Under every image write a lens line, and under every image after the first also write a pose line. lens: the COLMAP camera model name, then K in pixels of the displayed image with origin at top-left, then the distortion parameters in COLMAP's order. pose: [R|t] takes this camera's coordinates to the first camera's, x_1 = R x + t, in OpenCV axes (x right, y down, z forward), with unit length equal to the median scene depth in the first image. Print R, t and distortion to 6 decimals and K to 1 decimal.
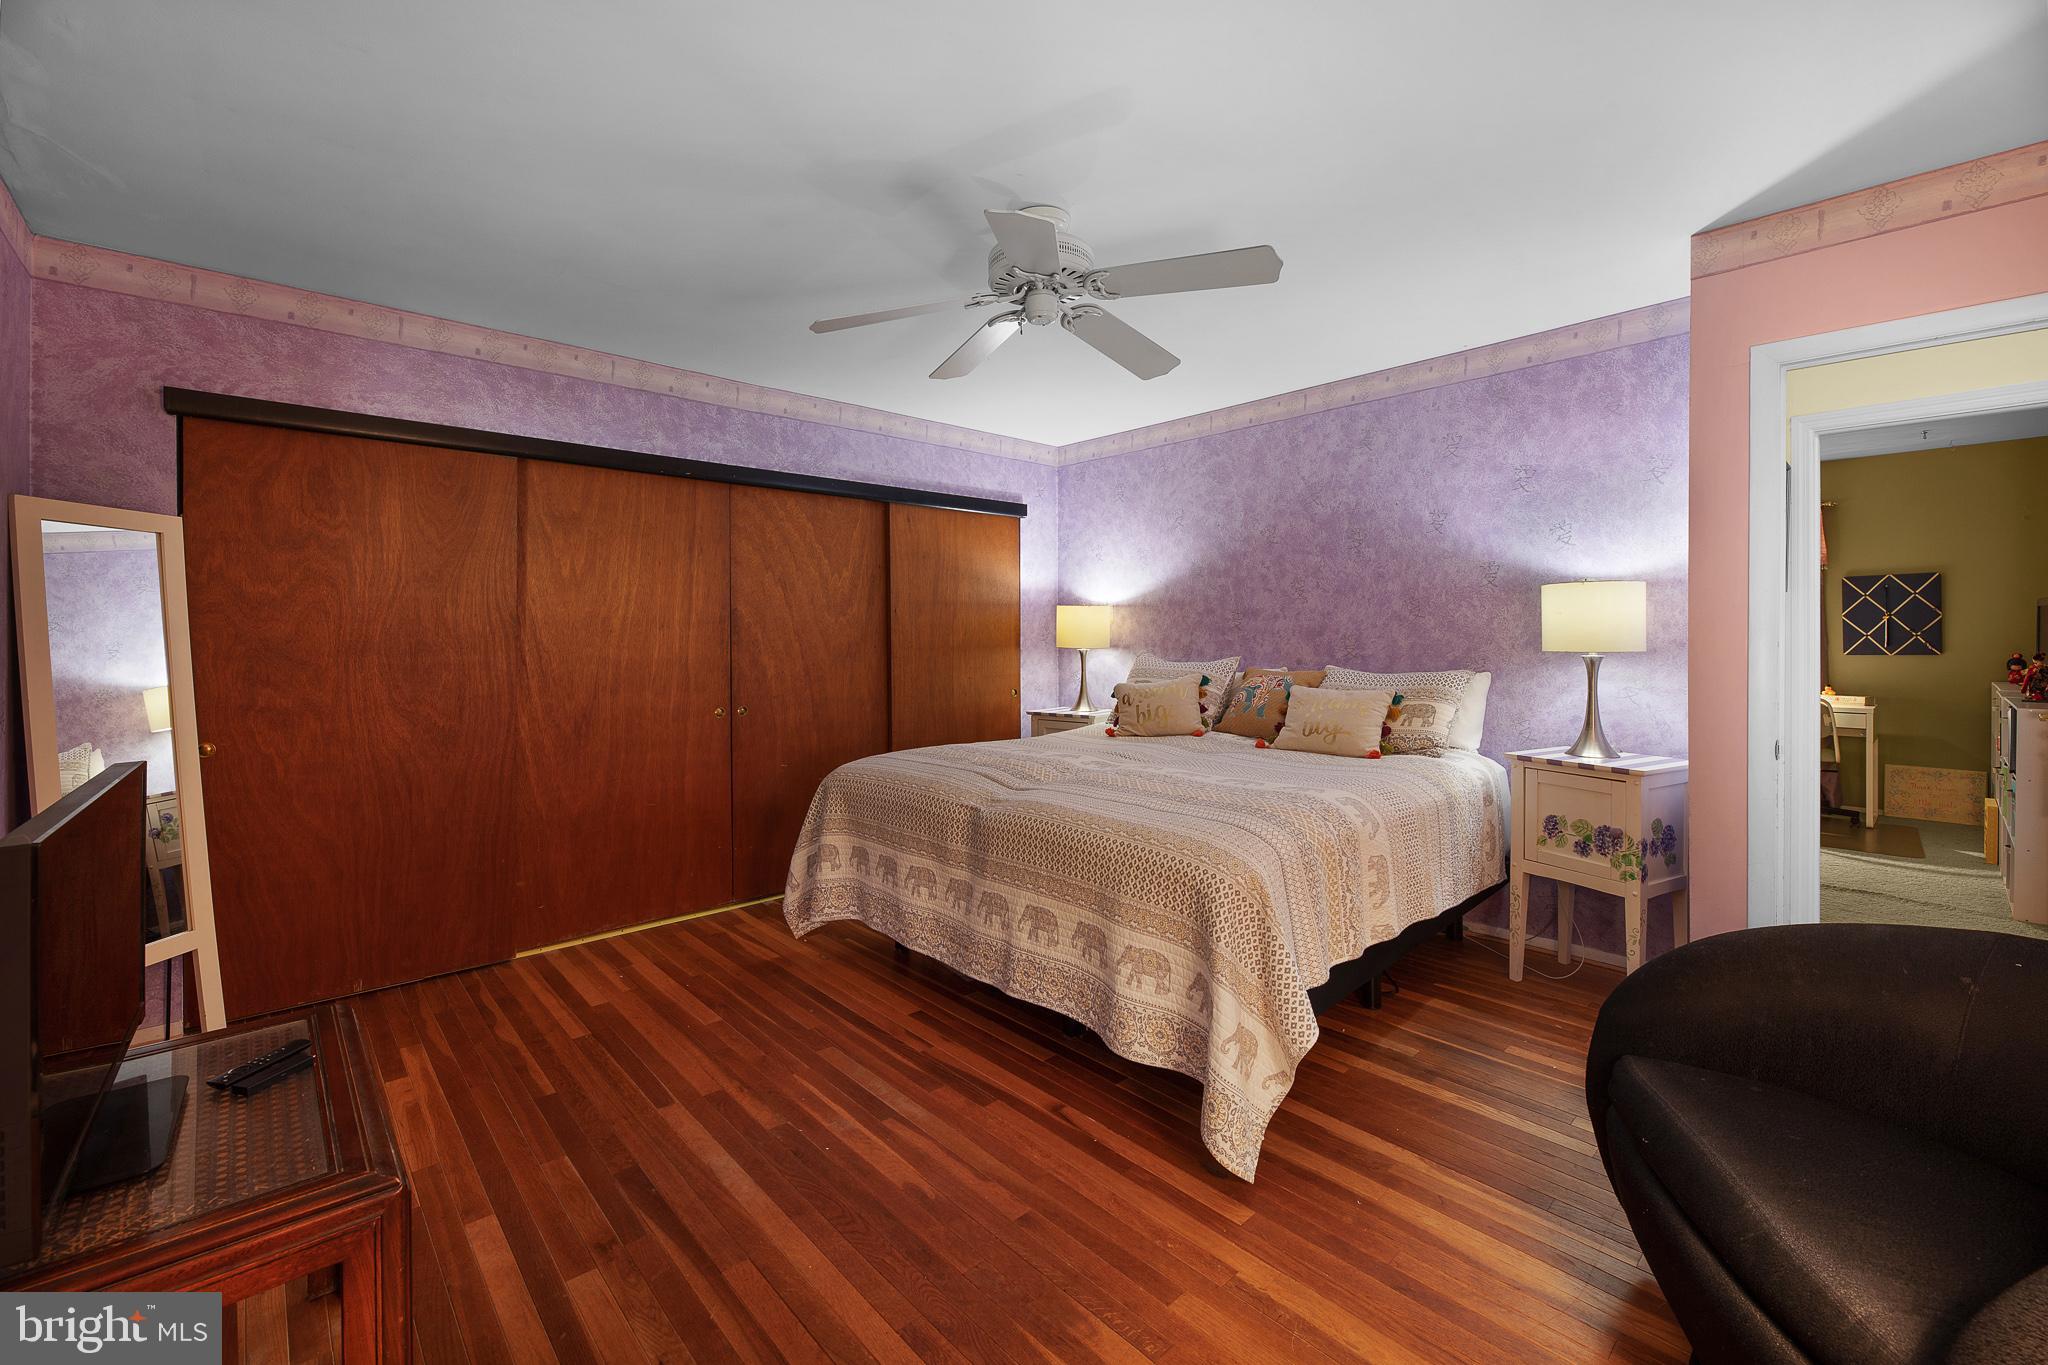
lens RADIAL K [[838.3, 0, 959.8], [0, 838.3, 634.7], [0, 0, 1]] dist [0.003583, -0.004132]
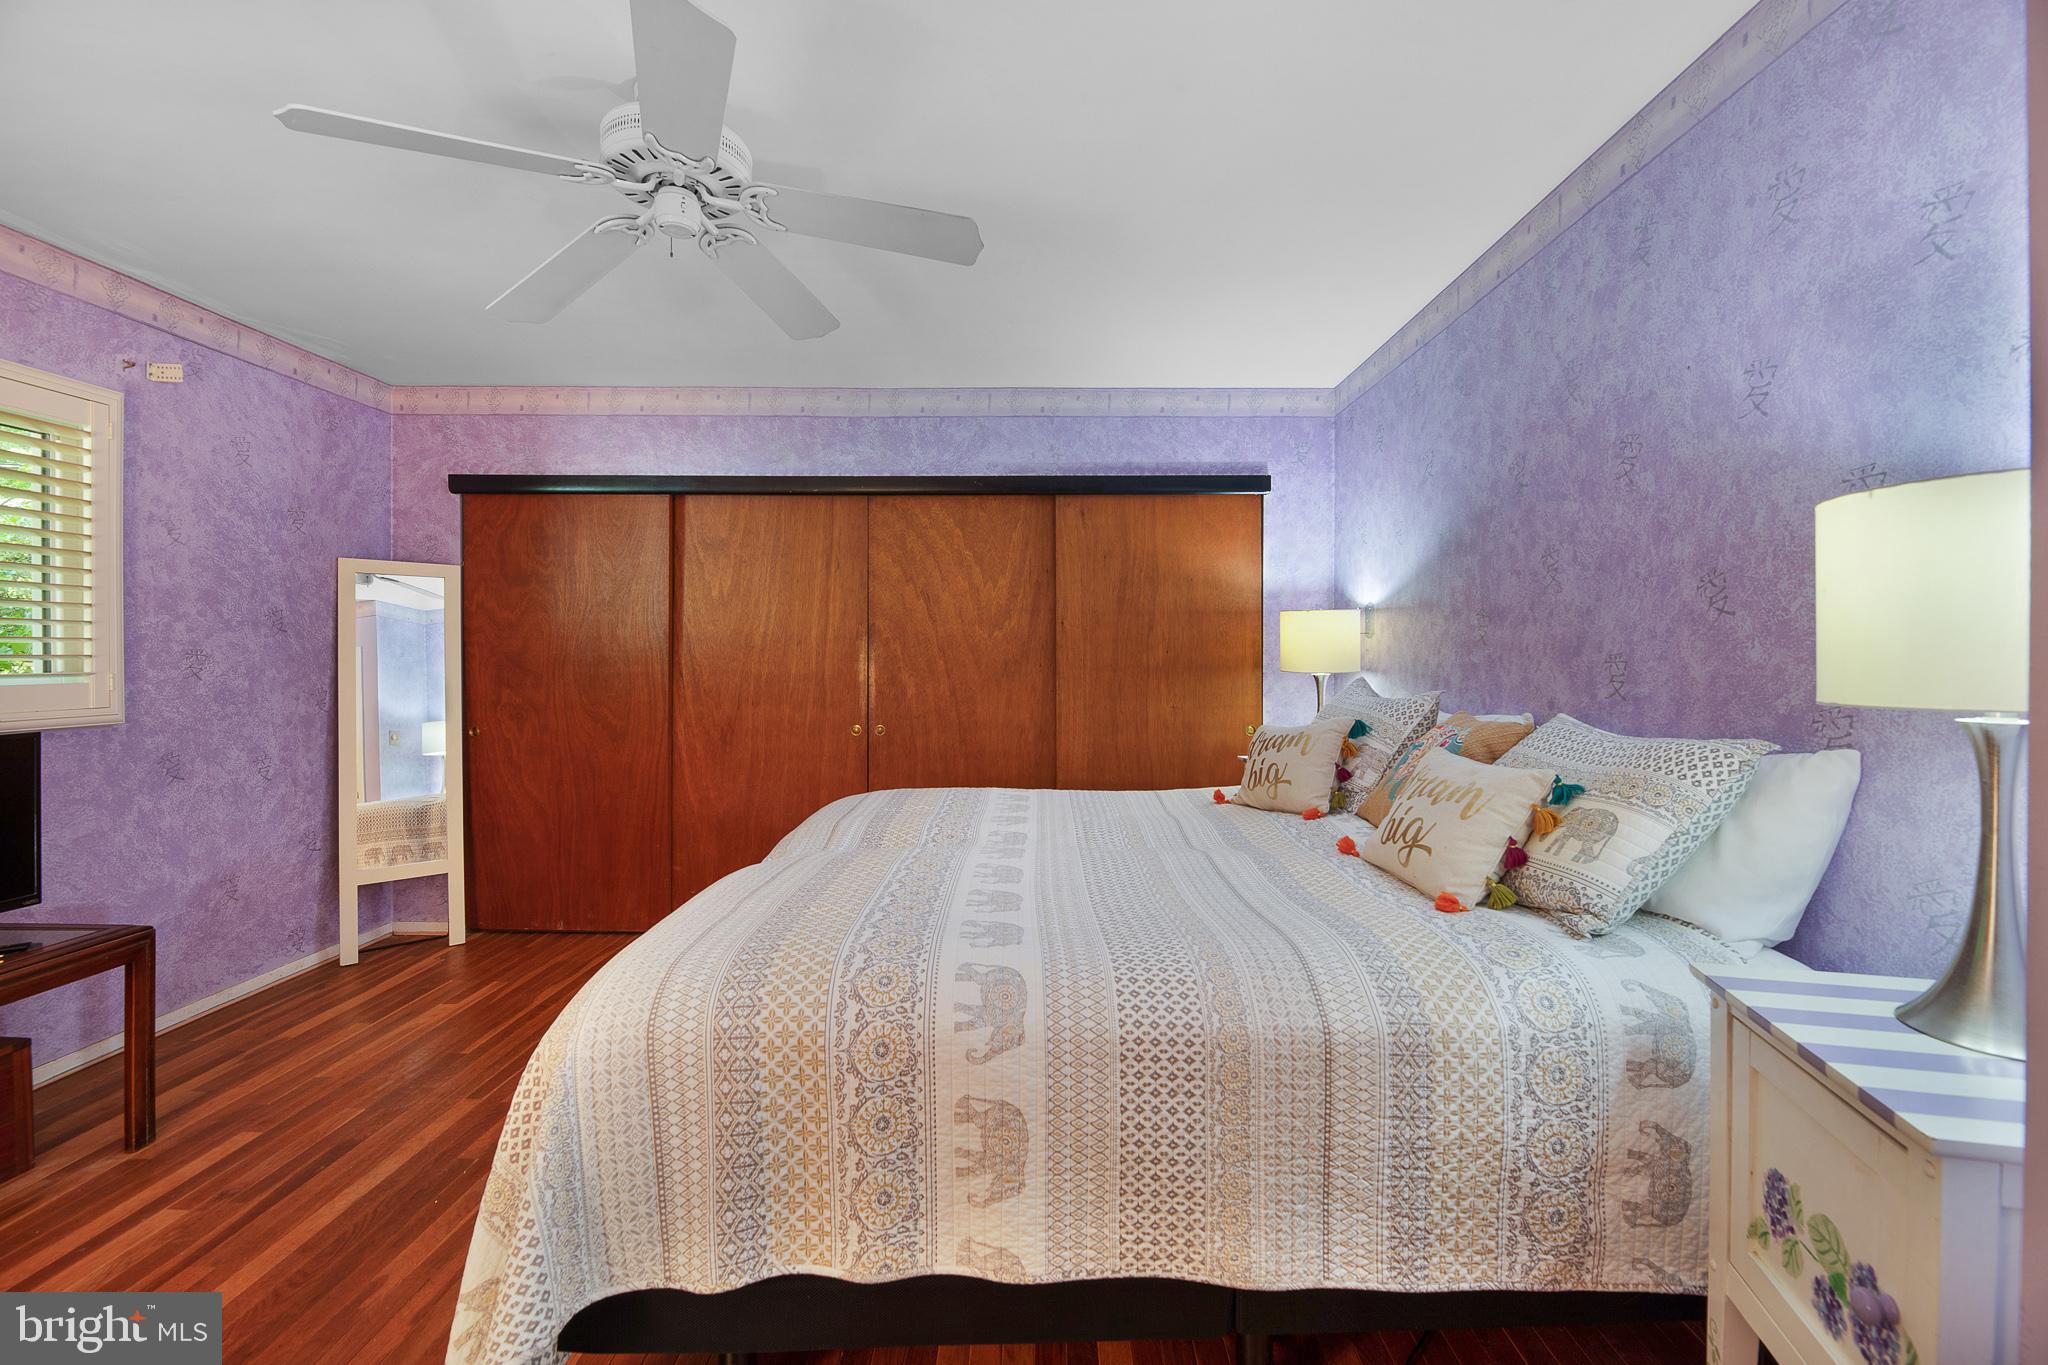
lens RADIAL K [[838.3, 0, 1076.7], [0, 838.3, 655.4], [0, 0, 1]] dist [0.003583, -0.004132]
pose [[0.760506, 0.005669, -0.649306, 0.585245], [-0.004154, 0.999984, 0.003866, 0.000719], [0.649318, -0.000243, 0.760517, 0.451375]]
